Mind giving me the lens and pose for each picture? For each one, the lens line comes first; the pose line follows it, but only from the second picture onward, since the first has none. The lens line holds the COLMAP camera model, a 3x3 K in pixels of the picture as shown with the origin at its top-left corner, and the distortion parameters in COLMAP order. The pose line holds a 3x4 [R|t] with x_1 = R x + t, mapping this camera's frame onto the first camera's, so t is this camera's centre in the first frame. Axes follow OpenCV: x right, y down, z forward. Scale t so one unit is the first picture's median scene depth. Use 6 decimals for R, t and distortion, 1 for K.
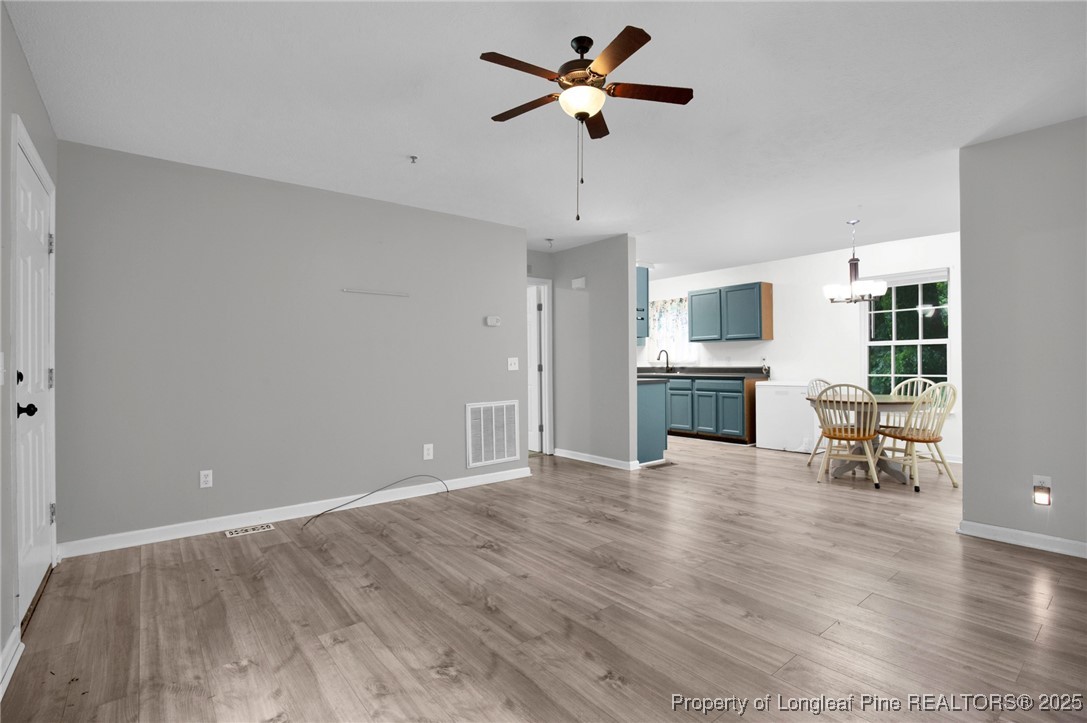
lens RADIAL K [[509.7, 0, 543.5], [0, 509.7, 361.5], [0, 0, 1]] dist [-0.031131, 0.000826]
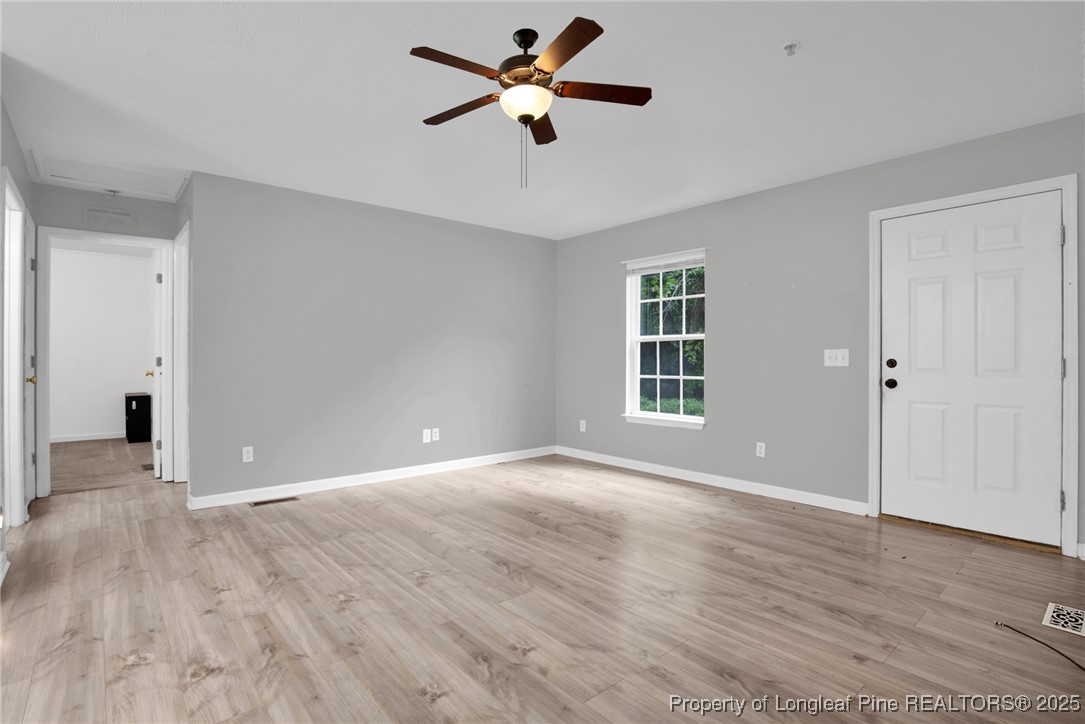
lens RADIAL K [[519.1, 0, 539.6], [0, 519.1, 359.2], [0, 0, 1]] dist [-0.030593, -0.000314]
pose [[-0.999420, 0.008191, -0.033040, 0.108258], [0.008282, 0.999962, -0.002619, 0.009100], [0.033017, -0.002891, -0.999451, 1.832454]]
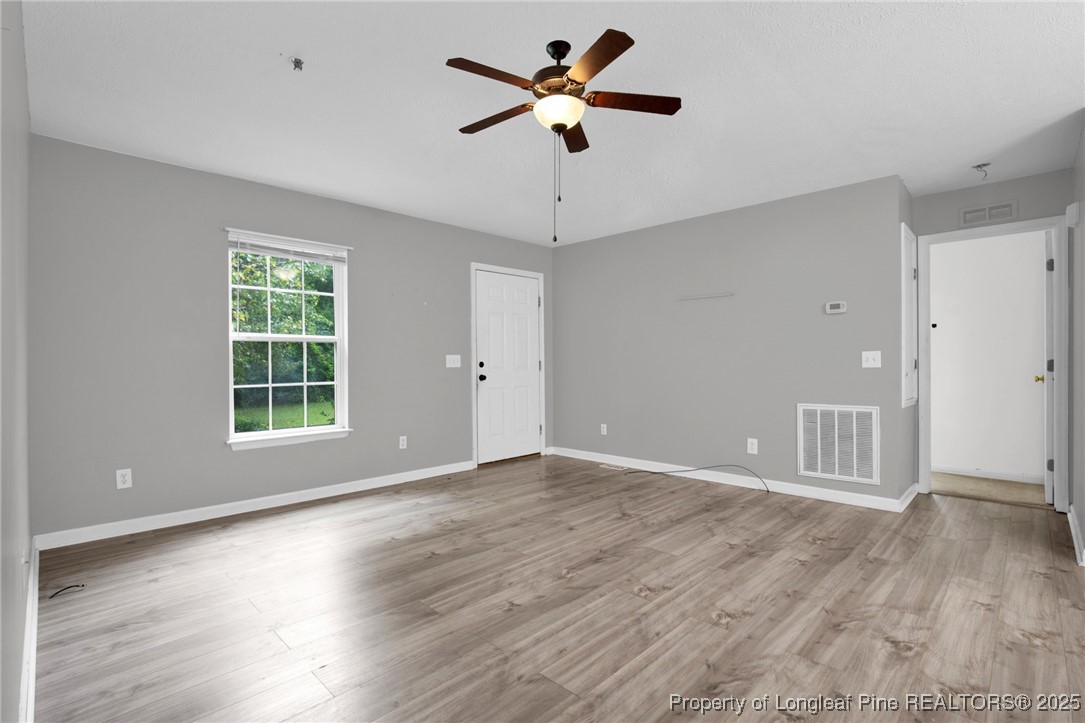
lens RADIAL K [[508.7, 0, 542.5], [0, 508.7, 361.5], [0, 0, 1]] dist [-0.031131, 0.000826]
pose [[0.114362, 0.009958, -0.993389, 1.064794], [0.007173, 0.999915, 0.010849, -0.006765], [0.993413, -0.008366, 0.114281, 0.696059]]
